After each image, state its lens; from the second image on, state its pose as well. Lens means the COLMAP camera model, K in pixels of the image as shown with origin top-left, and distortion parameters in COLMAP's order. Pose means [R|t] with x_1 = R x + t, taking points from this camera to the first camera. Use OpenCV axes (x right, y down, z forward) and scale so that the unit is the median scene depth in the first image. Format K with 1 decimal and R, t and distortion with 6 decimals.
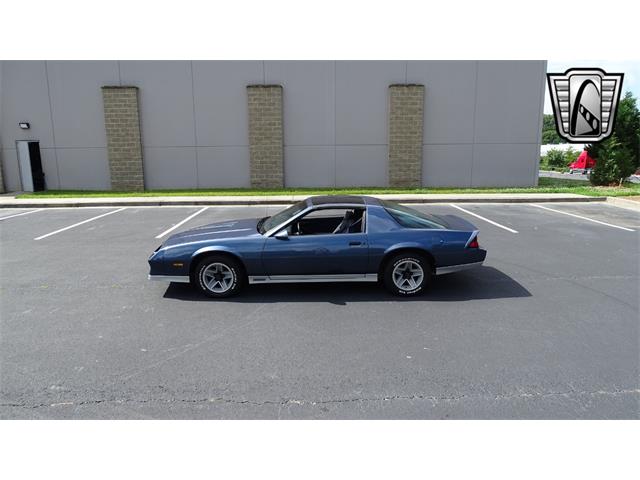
lens RADIAL K [[453.5, 0, 322.1], [0, 453.5, 238.8], [0, 0, 1]] dist [0.000173, 0.000891]
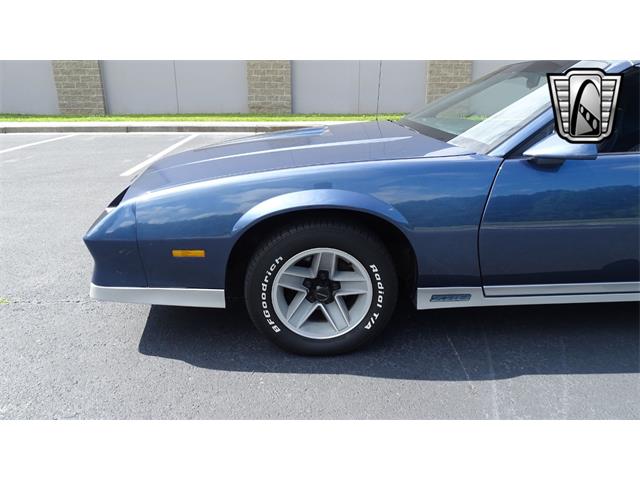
lens RADIAL K [[453.5, 0, 322.1], [0, 453.5, 238.8], [0, 0, 1]] dist [0.000173, 0.000891]
pose [[0.998664, -0.005790, 0.051339, -0.077056], [-0.000523, 0.992516, 0.122112, 0.003576], [-0.051662, -0.121976, 0.991188, 0.221136]]
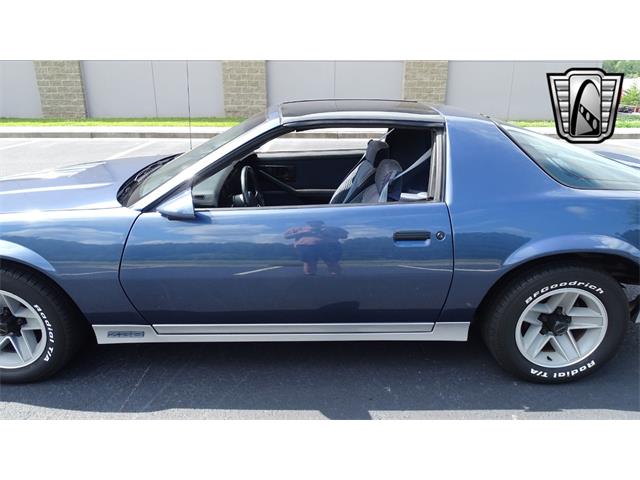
lens RADIAL K [[453.5, 0, 322.1], [0, 453.5, 238.8], [0, 0, 1]] dist [0.000173, 0.000891]
pose [[0.999899, 0.009057, 0.010952, 0.001944], [-0.010391, 0.991649, 0.128543, -0.008555], [-0.009697, -0.128644, 0.991643, 0.211464]]
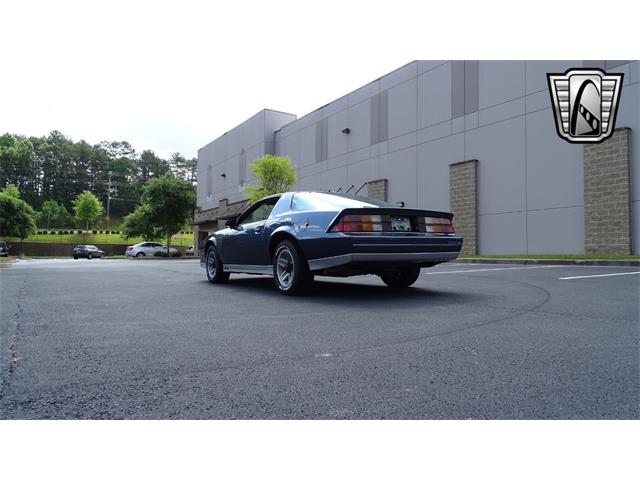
lens RADIAL K [[453.5, 0, 322.1], [0, 453.5, 238.8], [0, 0, 1]] dist [0.000173, 0.000891]
pose [[0.528142, -0.022332, -0.848862, 0.293017], [-0.163097, 0.978374, -0.127214, 0.038884], [0.833346, 0.205634, 0.513079, 0.194512]]
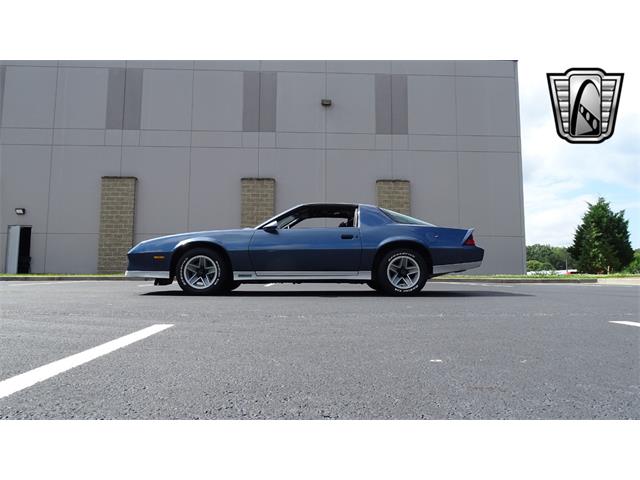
lens RADIAL K [[453.3, 0, 320.0], [0, 453.3, 240.0], [0, 0, 1]] dist [-0.001856, 0.006126]
pose [[0.999729, 0.014820, 0.017967, -0.000520], [-0.009300, 0.961279, -0.275421, 0.087095], [-0.021353, 0.275179, 0.961156, 0.025626]]
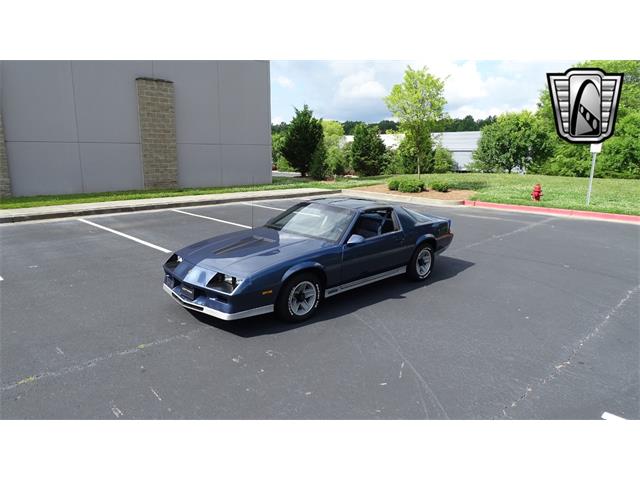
lens RADIAL K [[453.3, 0, 320.0], [0, 453.3, 240.0], [0, 0, 1]] dist [-0.001856, 0.006126]
pose [[0.717180, -0.121668, 0.686185, -0.251768], [0.117153, 0.991678, 0.053390, -0.022187], [-0.686970, 0.042098, 0.725465, 0.104130]]
